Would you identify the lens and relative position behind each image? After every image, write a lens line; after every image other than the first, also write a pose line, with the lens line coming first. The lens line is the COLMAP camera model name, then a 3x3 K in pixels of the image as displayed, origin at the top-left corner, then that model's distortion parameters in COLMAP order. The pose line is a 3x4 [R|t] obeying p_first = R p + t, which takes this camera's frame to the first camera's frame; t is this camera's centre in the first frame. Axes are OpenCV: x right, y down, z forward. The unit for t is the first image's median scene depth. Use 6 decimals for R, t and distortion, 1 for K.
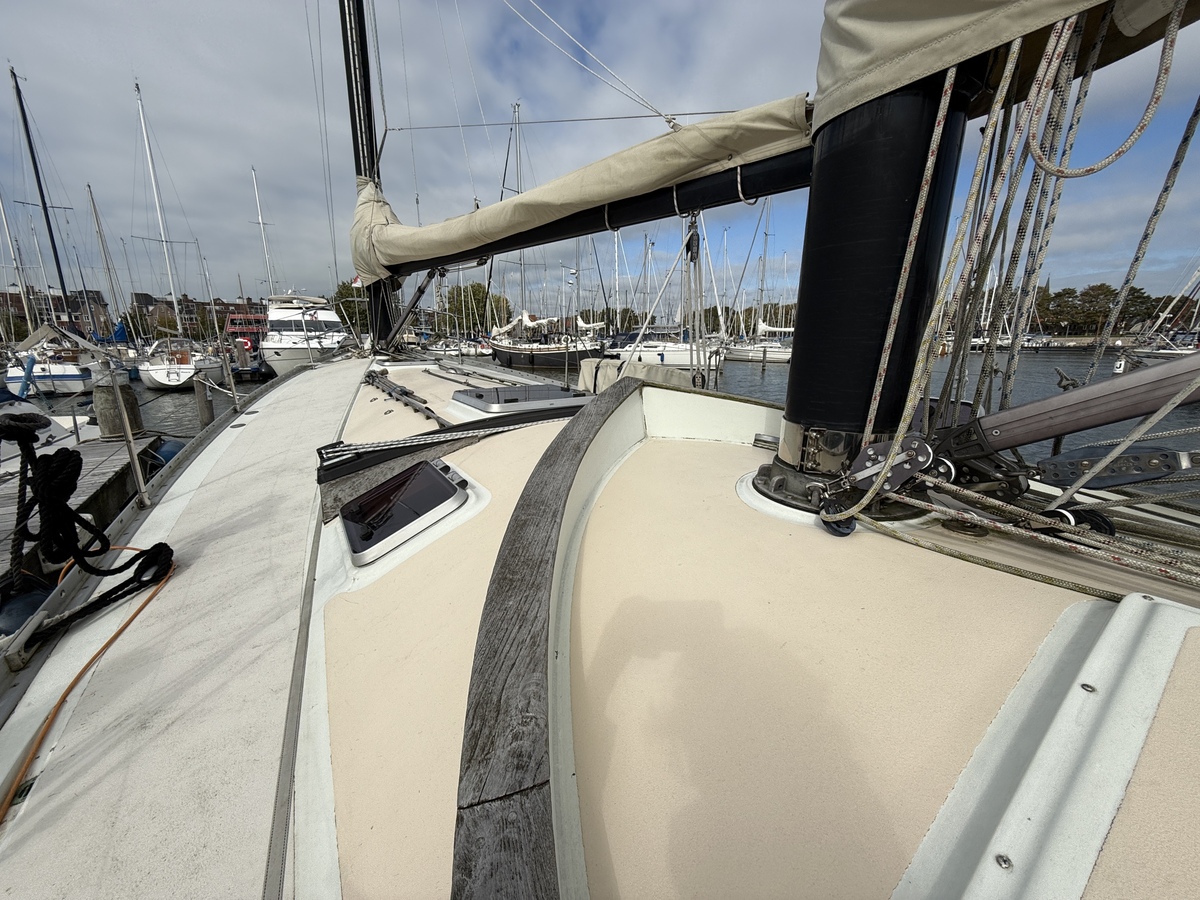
lens RADIAL K [[483.6, 0, 599.2], [0, 483.6, 454.9], [0, 0, 1]] dist [-0.000728, 0.000441]
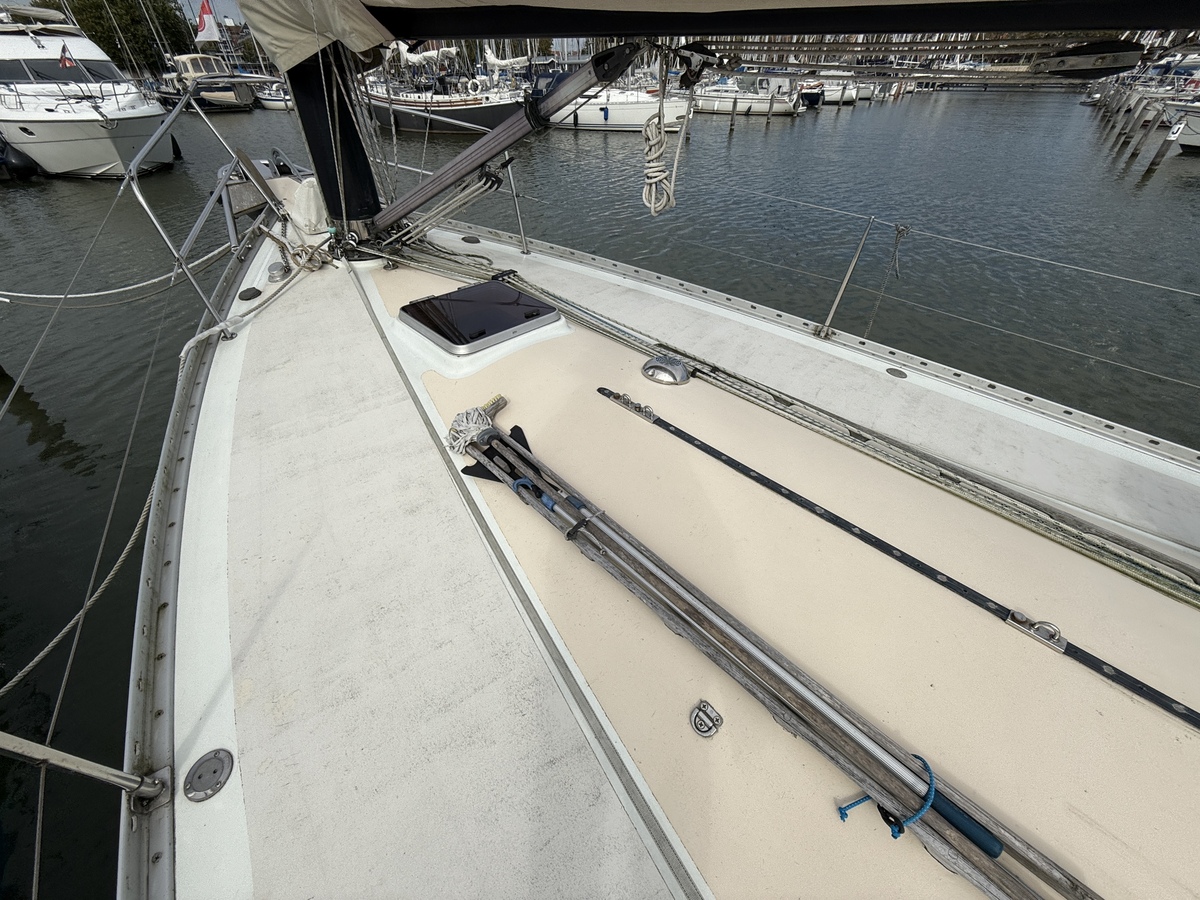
lens RADIAL K [[477.6, 0, 594.1], [0, 477.6, 455.2], [0, 0, 1]] dist [-0.002523, 0.000502]
pose [[0.980739, -0.128096, 0.147455, -0.071270], [0.051791, 0.898443, 0.436024, -0.047491], [-0.188333, -0.419989, 0.887773, 0.108417]]
